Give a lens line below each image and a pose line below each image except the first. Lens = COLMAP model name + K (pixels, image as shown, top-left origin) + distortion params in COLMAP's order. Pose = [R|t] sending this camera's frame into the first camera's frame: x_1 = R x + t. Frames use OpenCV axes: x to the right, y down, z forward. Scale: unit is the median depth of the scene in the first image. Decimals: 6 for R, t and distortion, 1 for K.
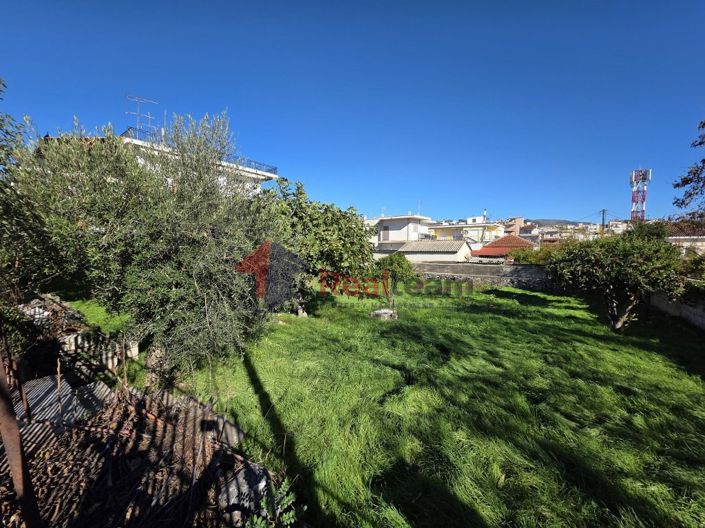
lens RADIAL K [[278.0, 0, 355.1], [0, 278.0, 264.1], [0, 0, 1]] dist [0.002955, 0.000102]
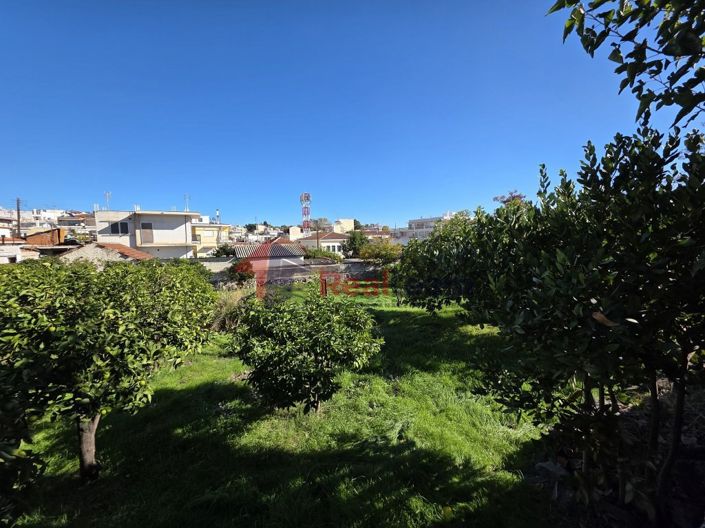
lens RADIAL K [[278.9, 0, 353.6], [0, 278.9, 263.6], [0, 0, 1]] dist [0.001372, 0.000061]
pose [[0.423996, -0.076192, 0.902454, -0.315866], [0.071670, 0.996153, 0.050430, -0.031519], [-0.902824, 0.043297, 0.427825, 0.220341]]
